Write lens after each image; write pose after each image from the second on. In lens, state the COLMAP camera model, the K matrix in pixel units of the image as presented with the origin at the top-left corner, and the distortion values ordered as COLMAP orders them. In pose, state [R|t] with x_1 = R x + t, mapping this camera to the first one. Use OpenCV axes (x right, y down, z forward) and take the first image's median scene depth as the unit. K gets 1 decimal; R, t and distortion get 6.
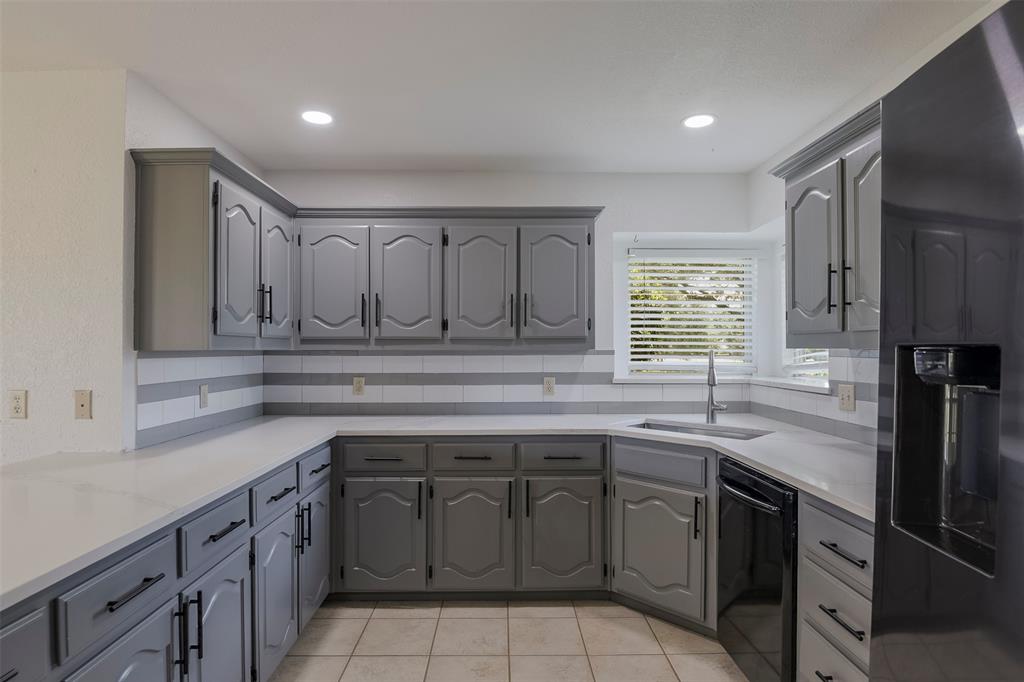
lens RADIAL K [[568.0, 0, 512.0], [0, 568.0, 341.0], [0, 0, 1]] dist [-0.001747, -0.000781]
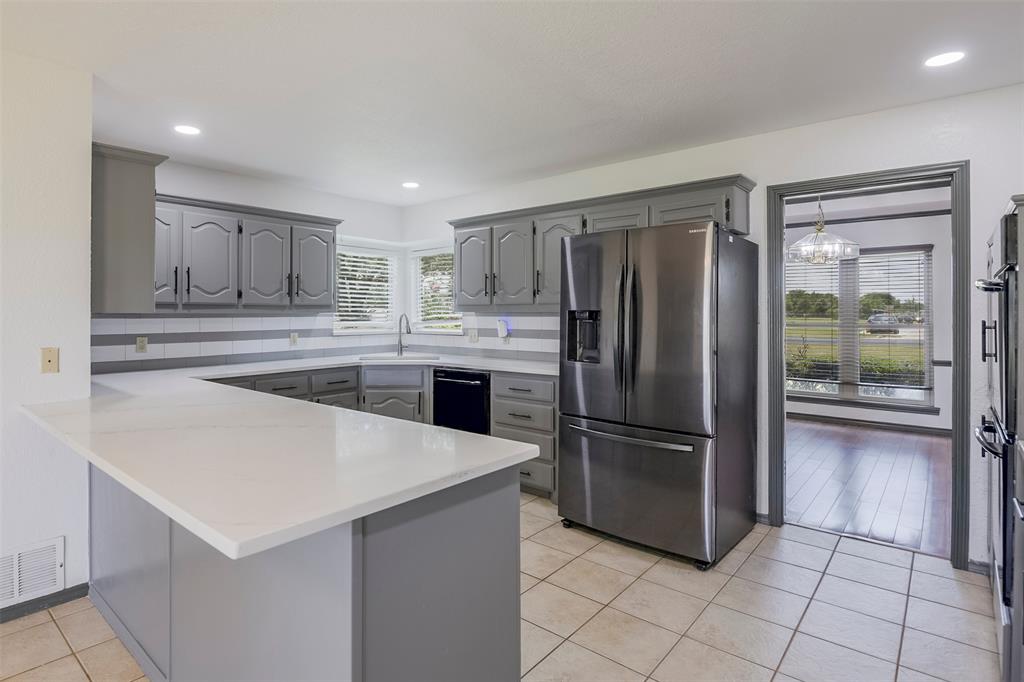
lens RADIAL K [[513.2, 0, 508.5], [0, 513.2, 309.5], [0, 0, 1]] dist [0.011351, 0.000015]
pose [[0.638311, 0.005846, 0.769756, -0.643662], [-0.009545, 0.999954, 0.000320, 0.000920], [-0.769719, -0.007552, 0.638338, -0.242300]]
